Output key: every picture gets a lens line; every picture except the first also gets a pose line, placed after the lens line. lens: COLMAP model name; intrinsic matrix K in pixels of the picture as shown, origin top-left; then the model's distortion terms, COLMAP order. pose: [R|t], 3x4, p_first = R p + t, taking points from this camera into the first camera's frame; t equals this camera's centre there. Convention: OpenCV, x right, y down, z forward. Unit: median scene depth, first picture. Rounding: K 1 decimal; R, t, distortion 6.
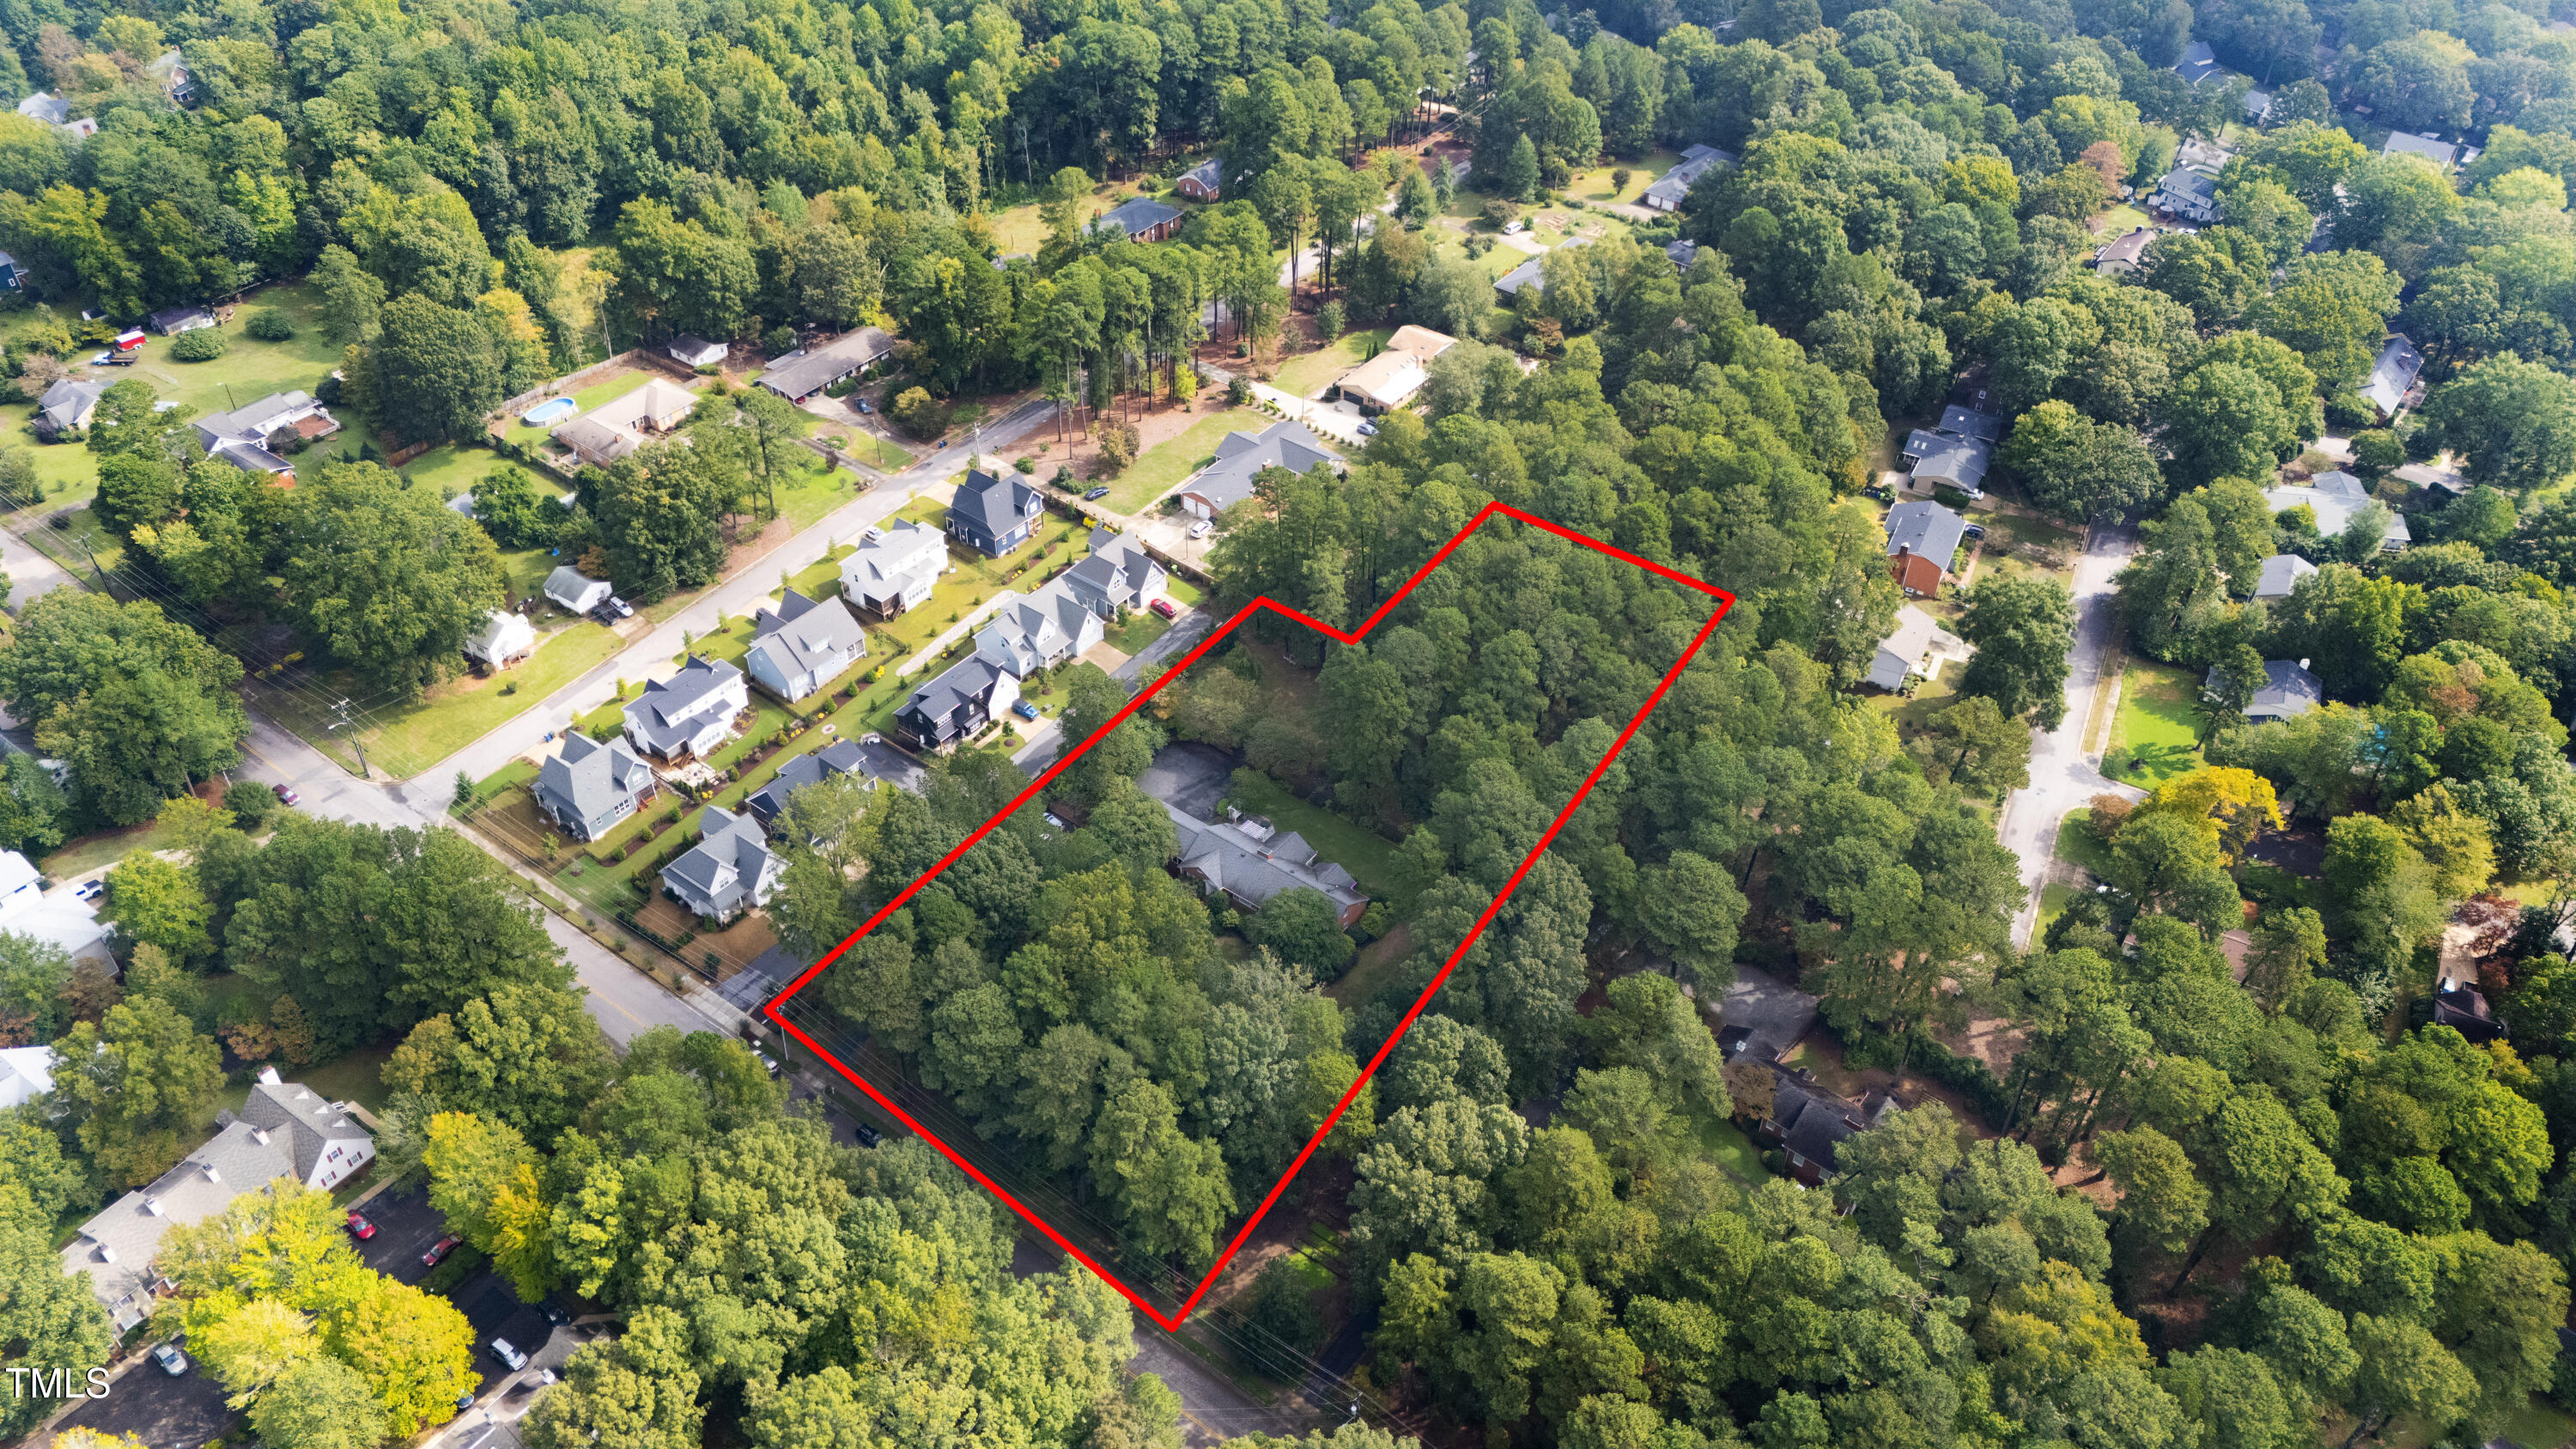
lens RADIAL K [[1883.2, 0, 1288.0], [0, 1883.2, 724.5], [0, 0, 1]] dist [0.007545, 0.003611]
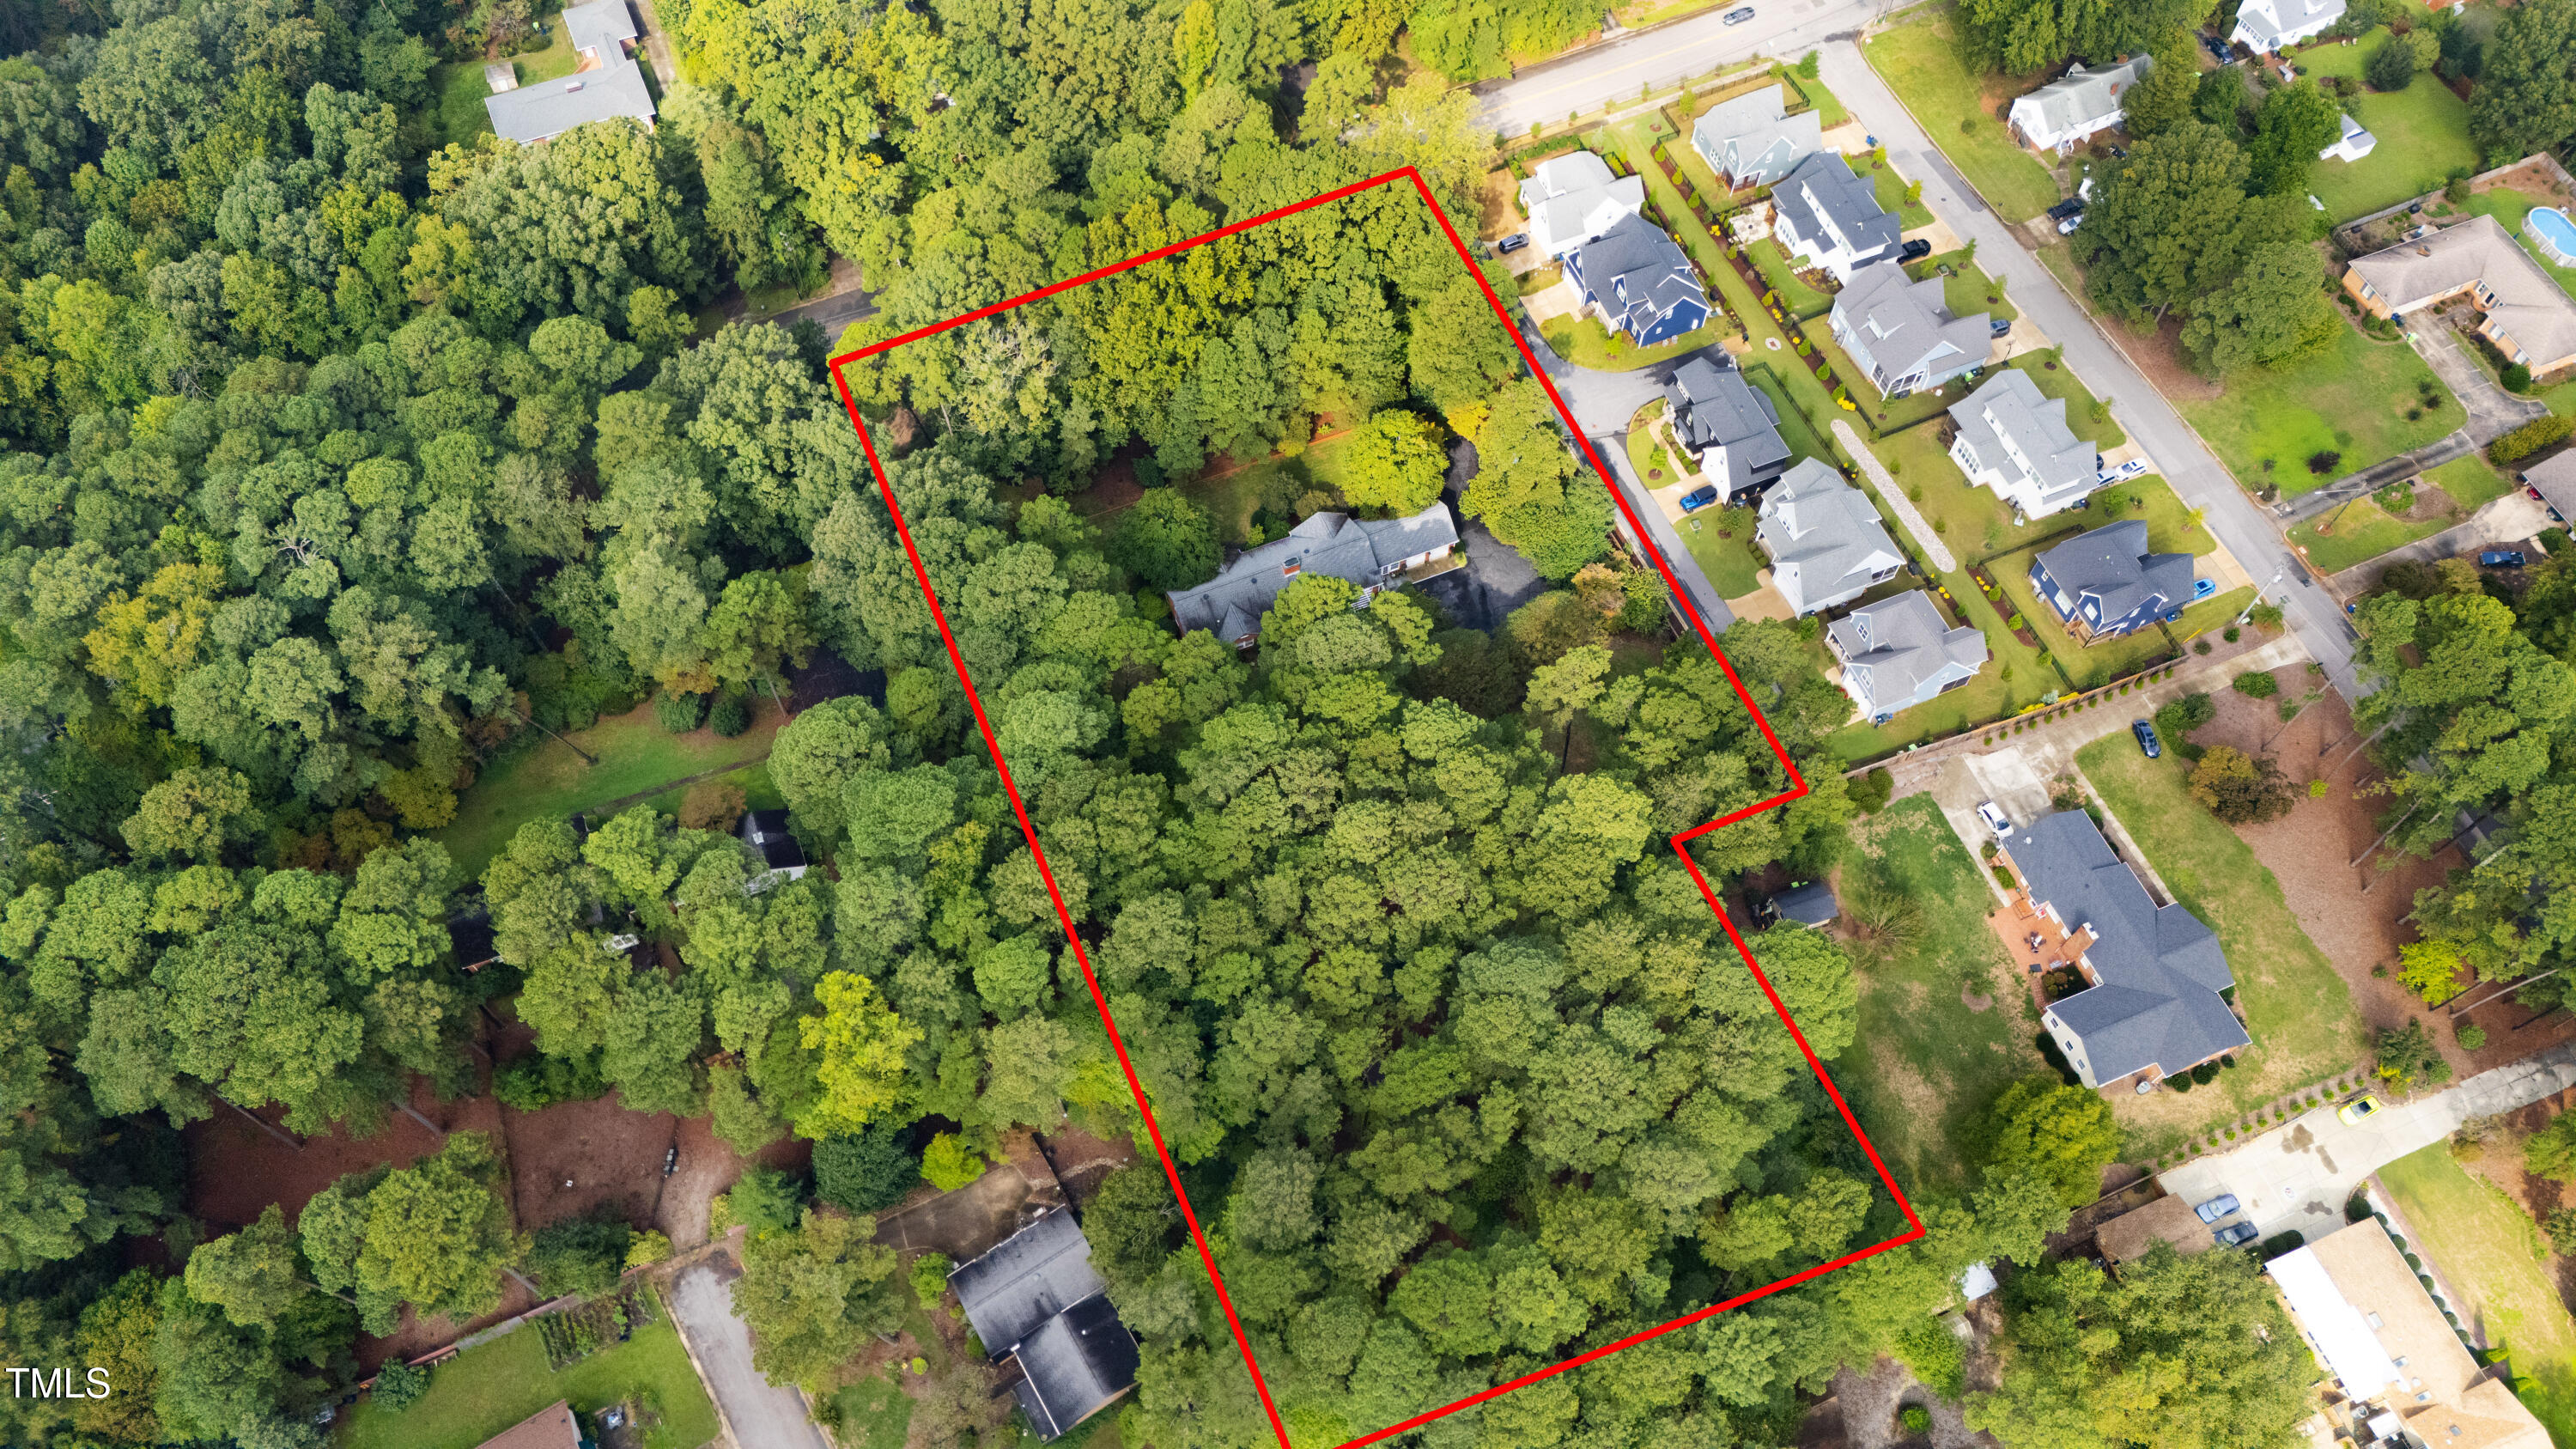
lens RADIAL K [[1883.2, 0, 1288.0], [0, 1883.2, 724.5], [0, 0, 1]] dist [0.007545, 0.003611]
pose [[-0.508331, 0.744434, -0.432917, 0.353364], [-0.558489, 0.097678, 0.823741, -0.533647], [0.655507, 0.660513, 0.366106, 0.604709]]
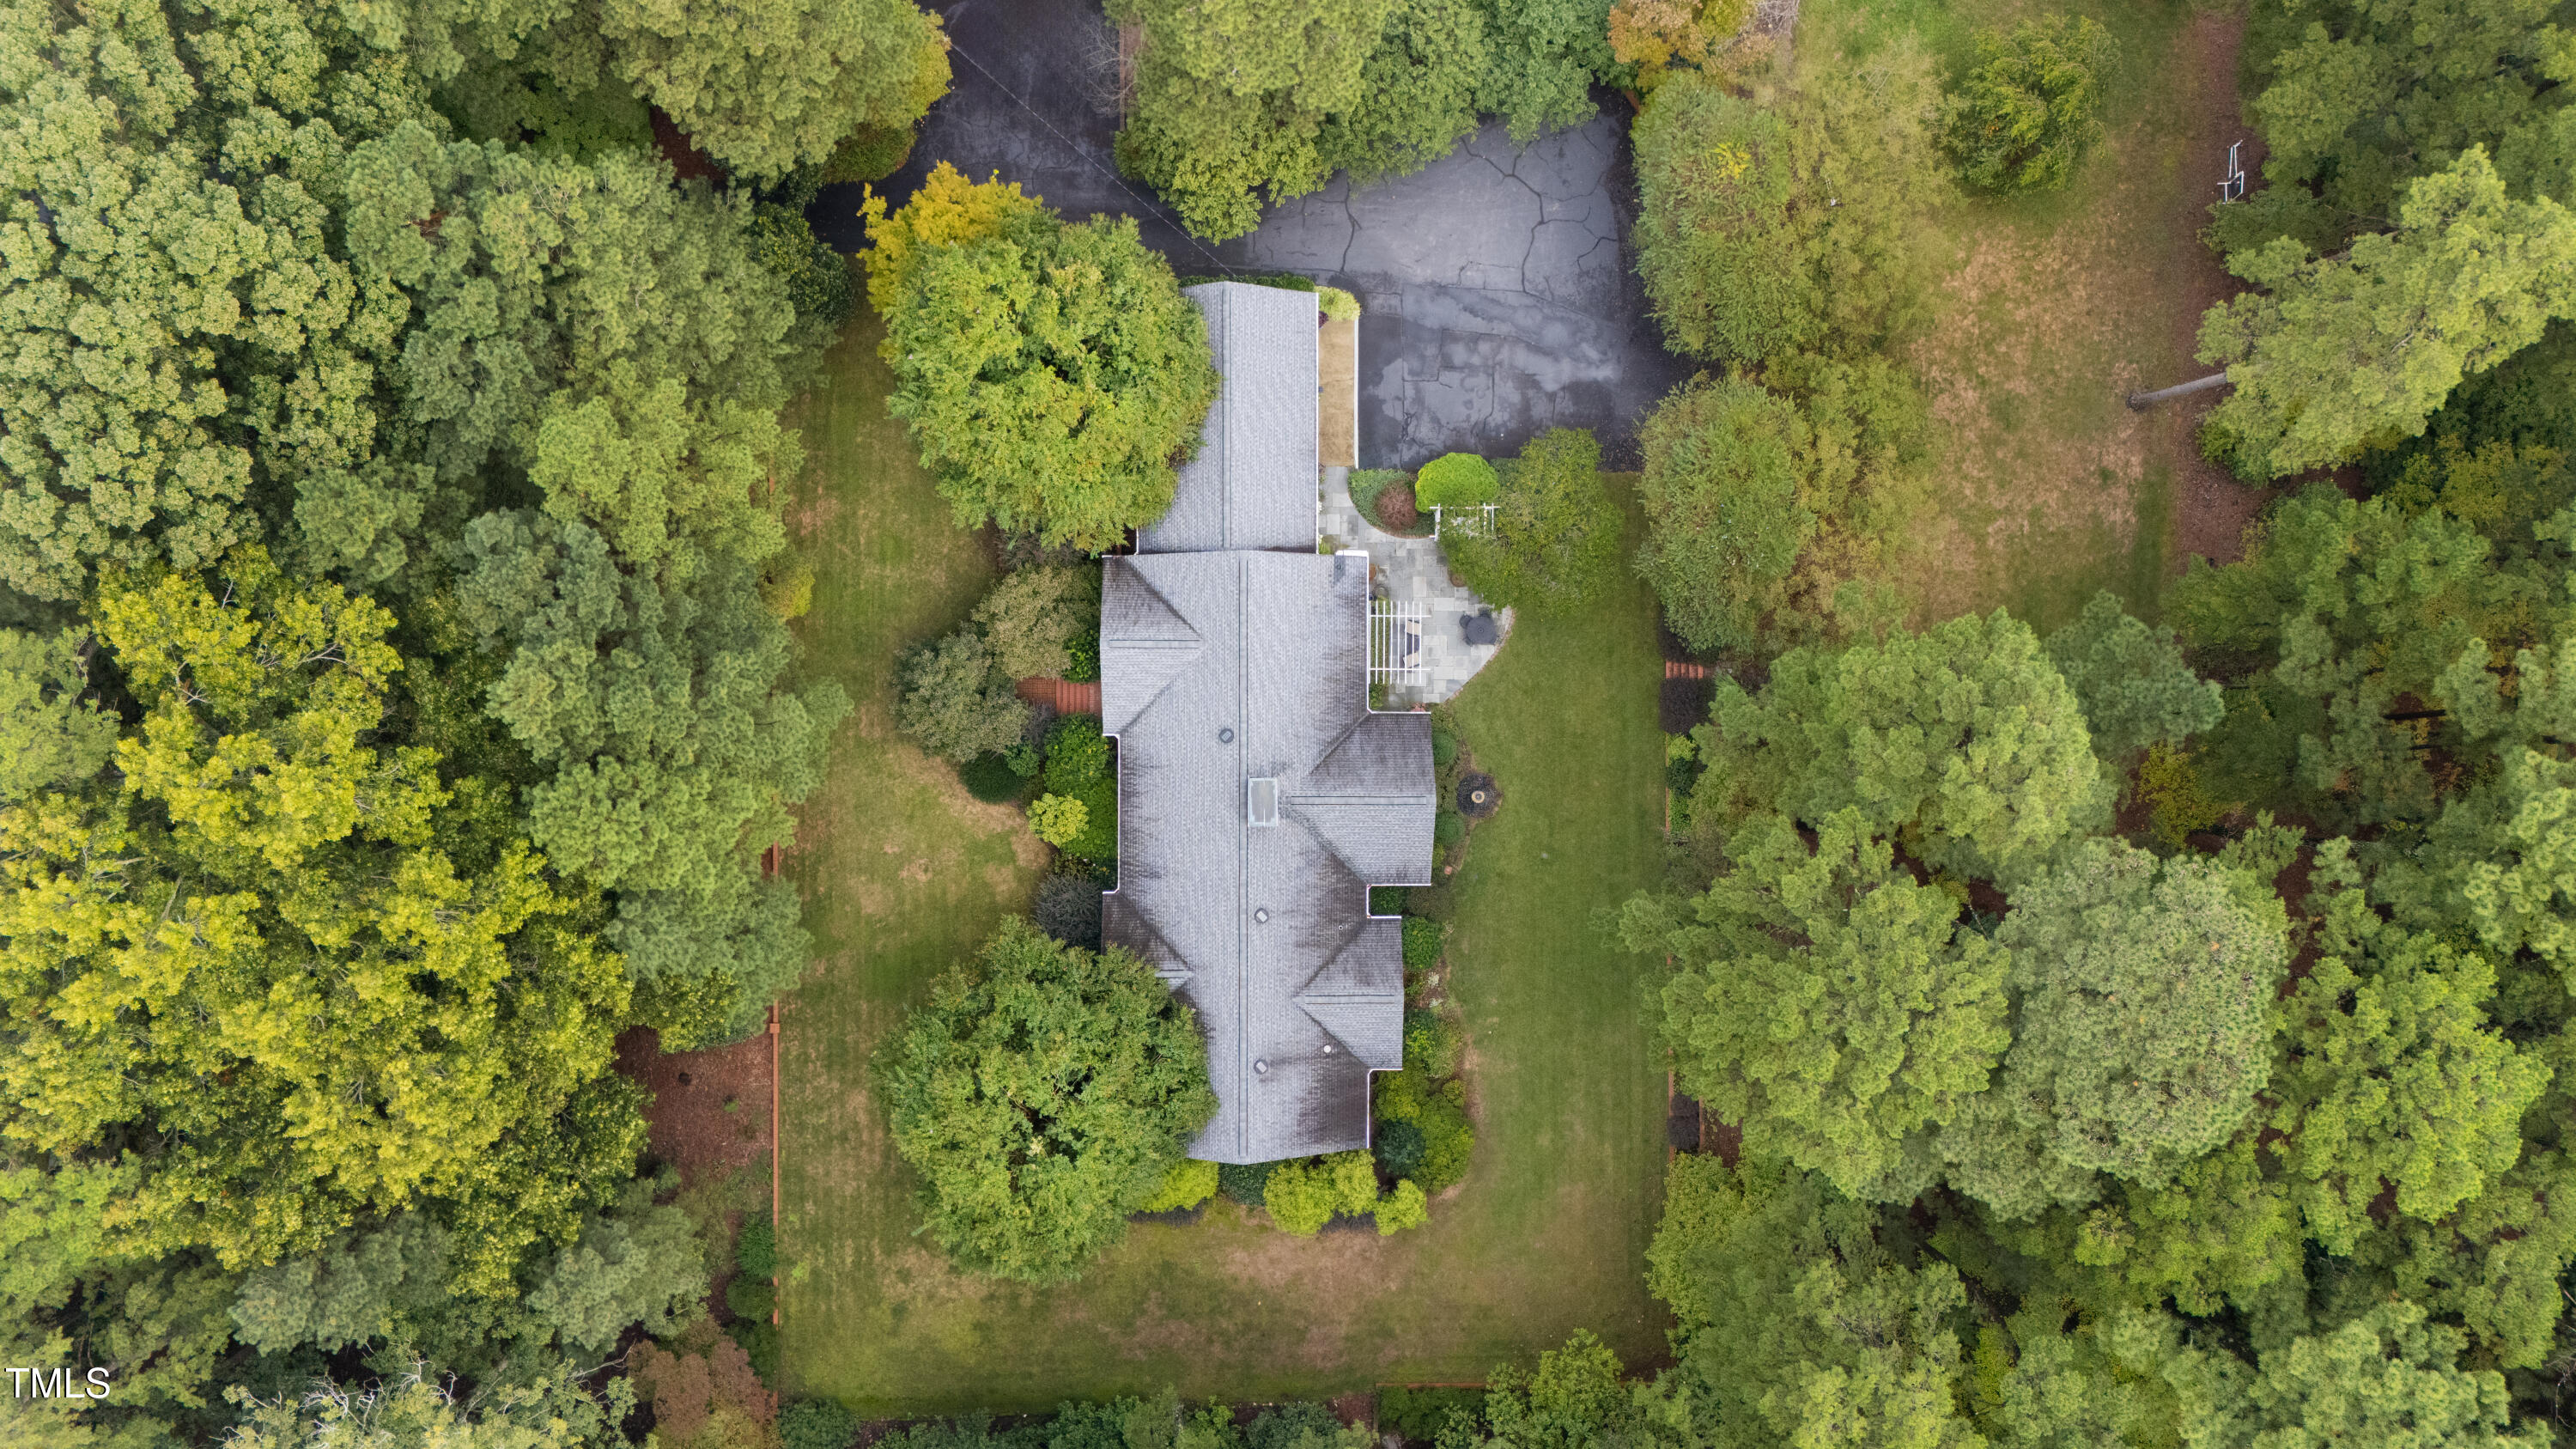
lens RADIAL K [[1883.2, 0, 1288.0], [0, 1883.2, 724.5], [0, 0, 1]] dist [0.007545, 0.003611]
pose [[0.598077, 0.801163, 0.021028, -0.016509], [-0.537038, 0.381153, 0.752537, -0.135333], [0.594890, -0.461368, 0.658214, 0.674387]]
